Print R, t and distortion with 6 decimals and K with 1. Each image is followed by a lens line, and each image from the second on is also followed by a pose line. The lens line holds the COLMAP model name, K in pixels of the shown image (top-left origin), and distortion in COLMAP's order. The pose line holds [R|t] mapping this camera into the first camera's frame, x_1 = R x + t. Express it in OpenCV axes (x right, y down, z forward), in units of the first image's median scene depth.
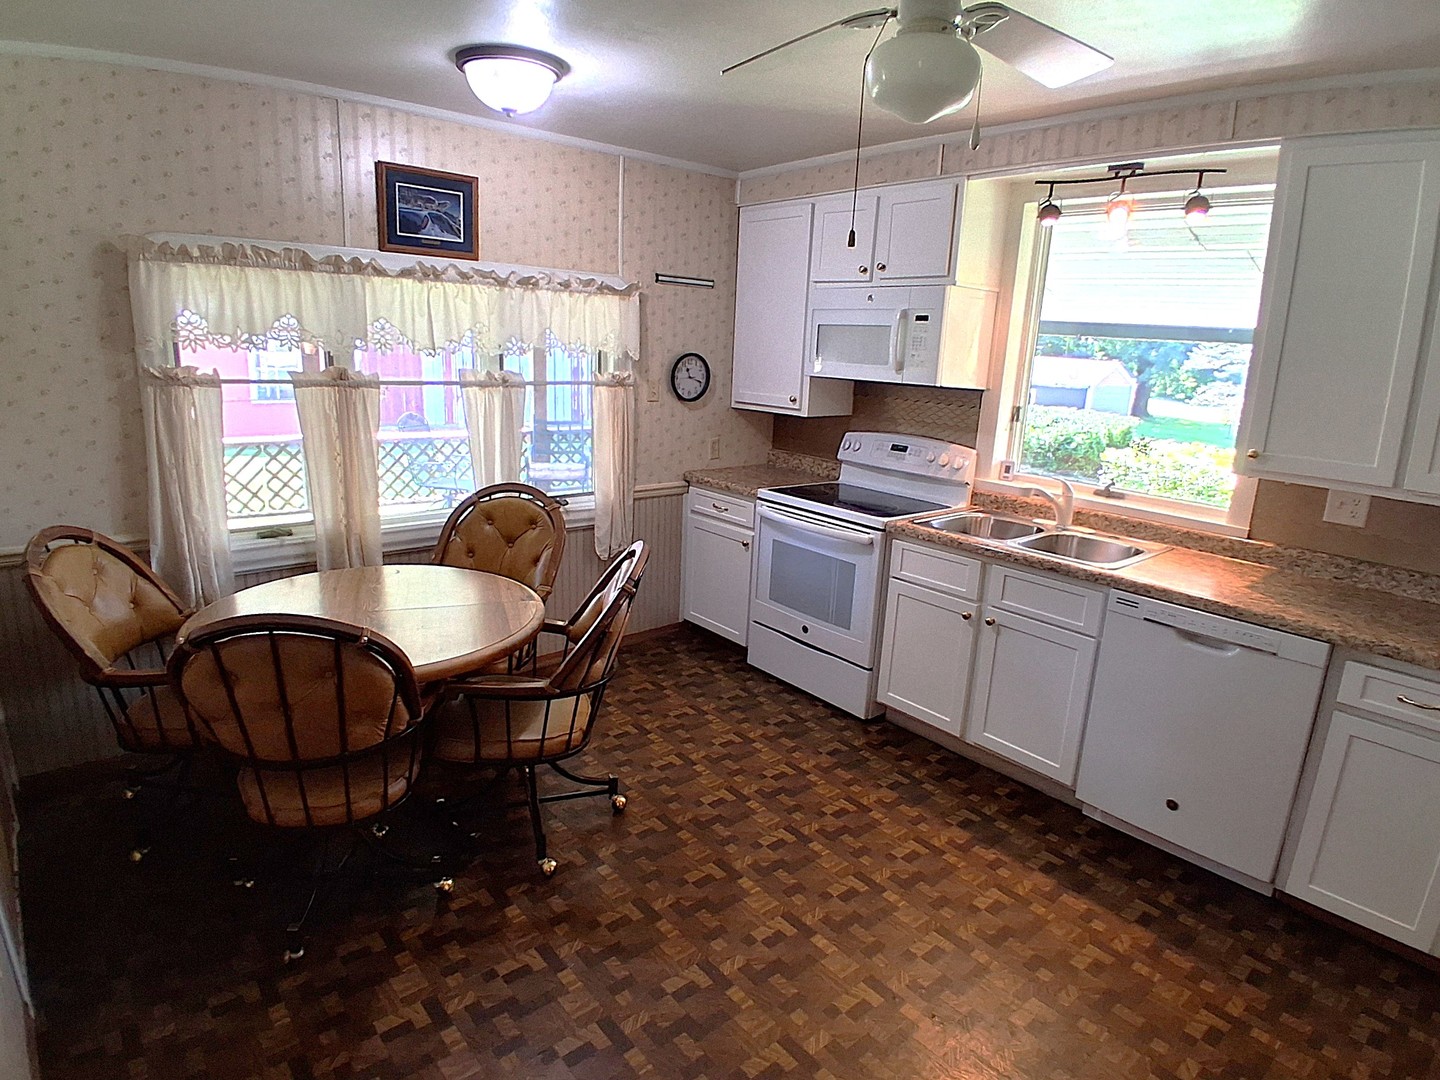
lens RADIAL K [[788.9, 0, 731.1], [0, 788.9, 537.8], [0, 0, 1]] dist [-0.017820, -0.018397]
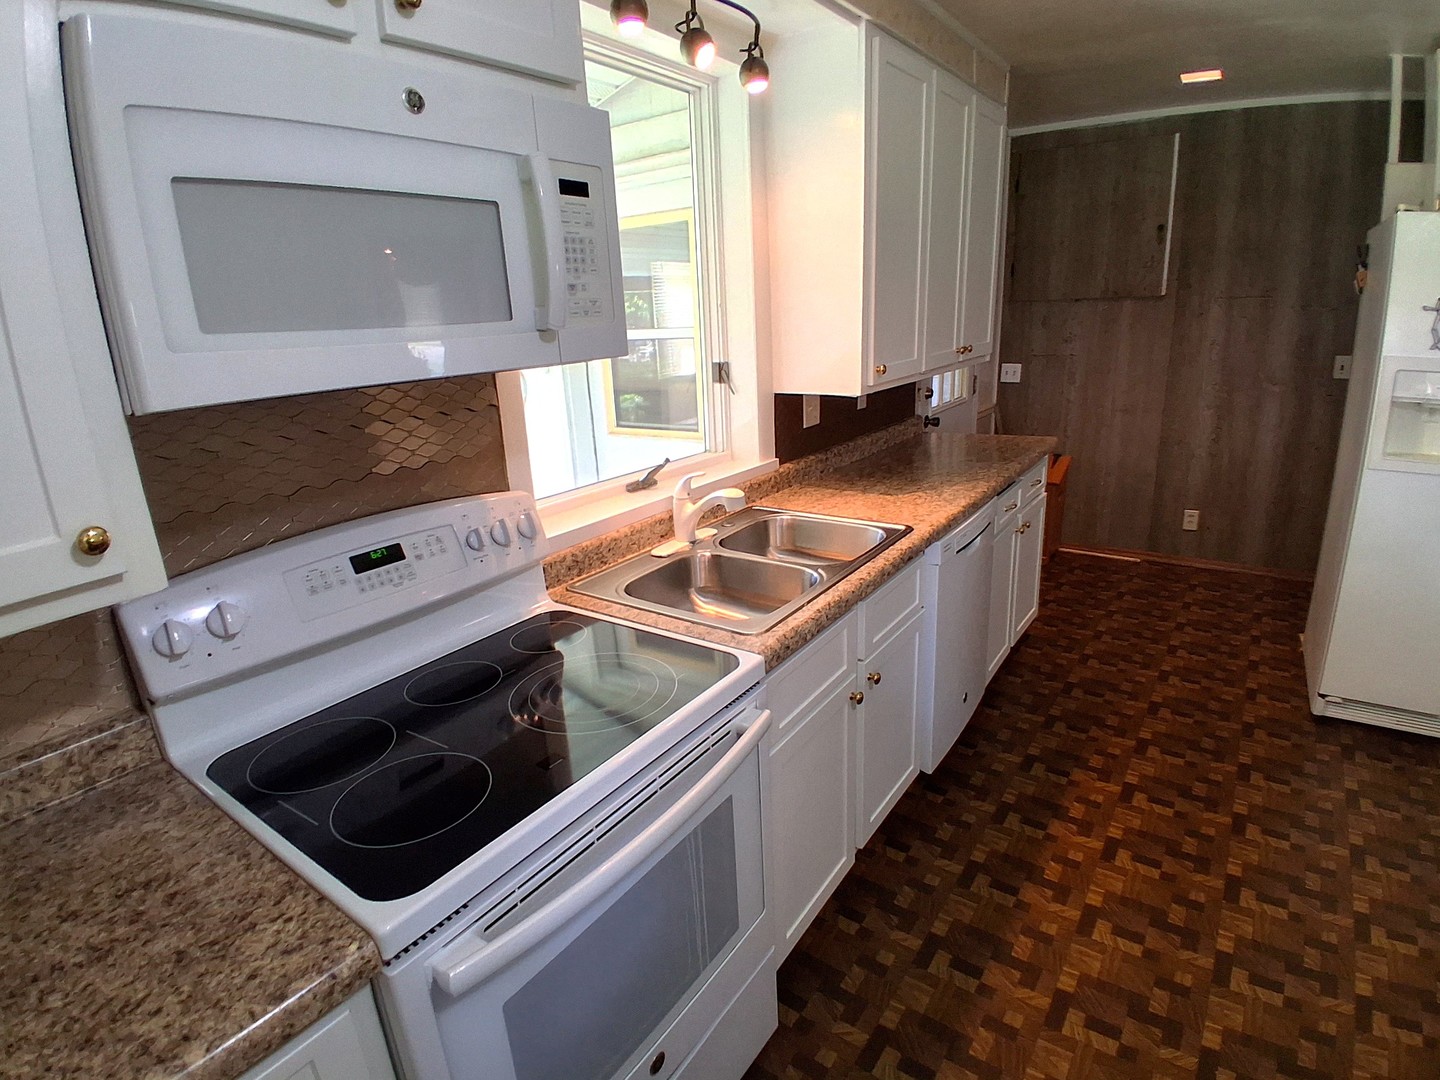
lens RADIAL K [[738.4, 0, 714.4], [0, 738.4, 539.0], [0, 0, 1]] dist [-0.010432, -0.033410]
pose [[-0.243776, -0.315506, 0.917077, -0.184725], [0.270844, 0.885834, 0.376752, -0.279504], [-0.931245, 0.340228, -0.130492, 1.194829]]
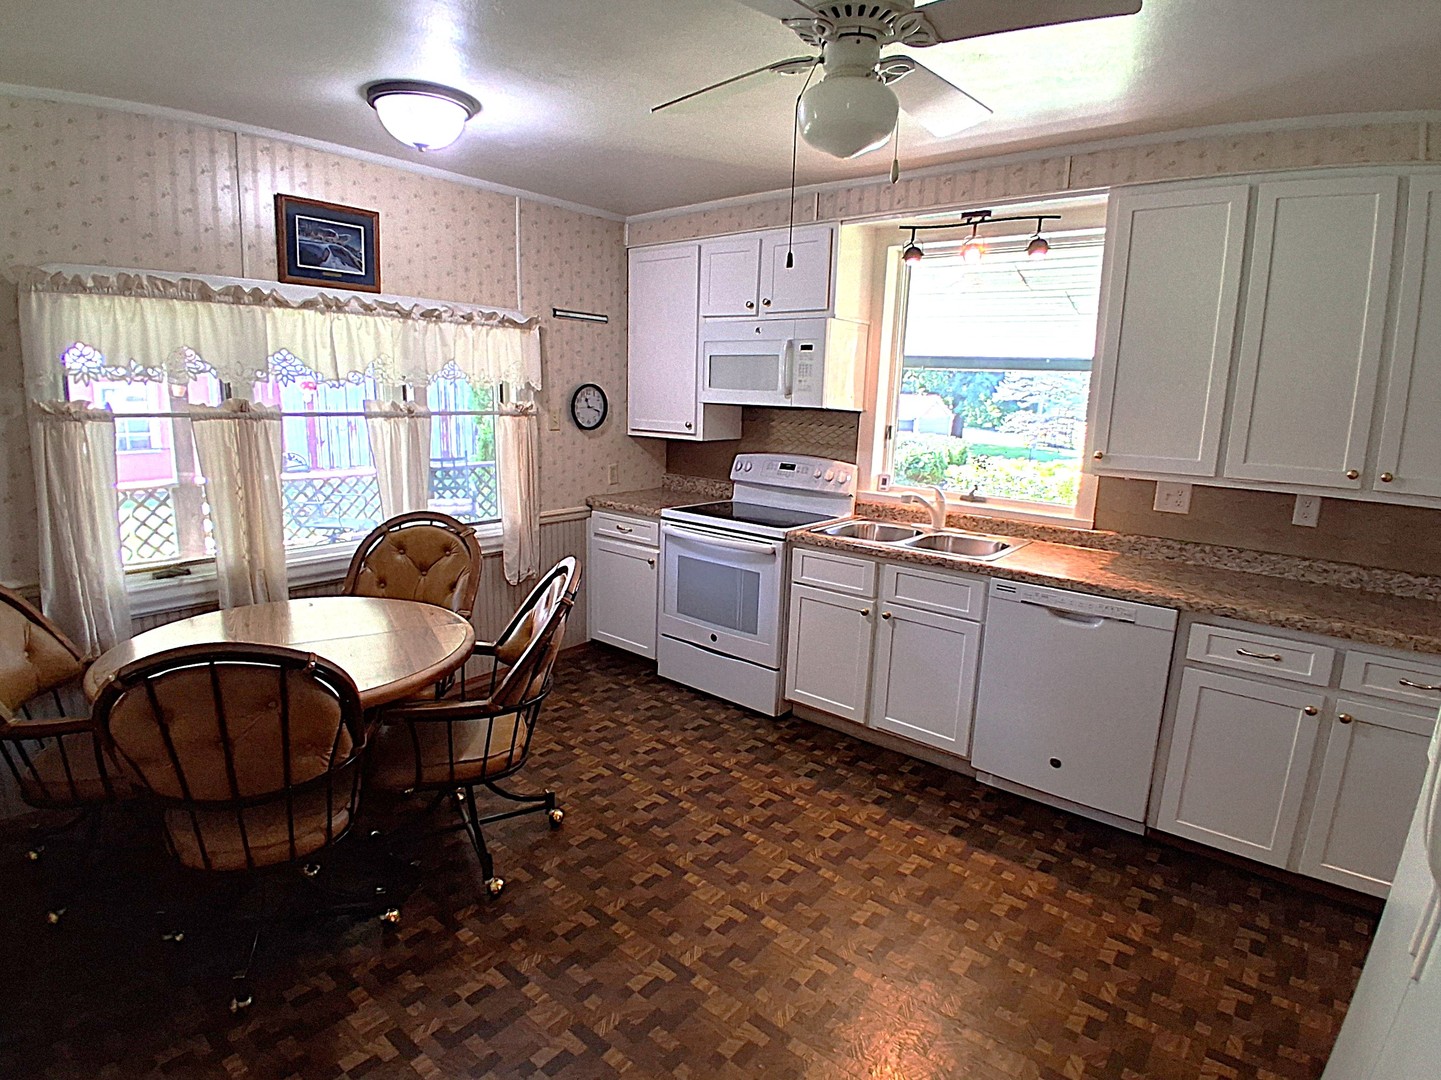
lens RADIAL K [[738.9, 0, 726.5], [0, 738.9, 537.8], [0, 0, 1]] dist [-0.010432, -0.033410]
pose [[0.984029, -0.048814, 0.171183, -0.068328], [0.055326, 0.997907, -0.033479, 0.019596], [-0.169190, 0.042415, 0.984670, 0.007554]]
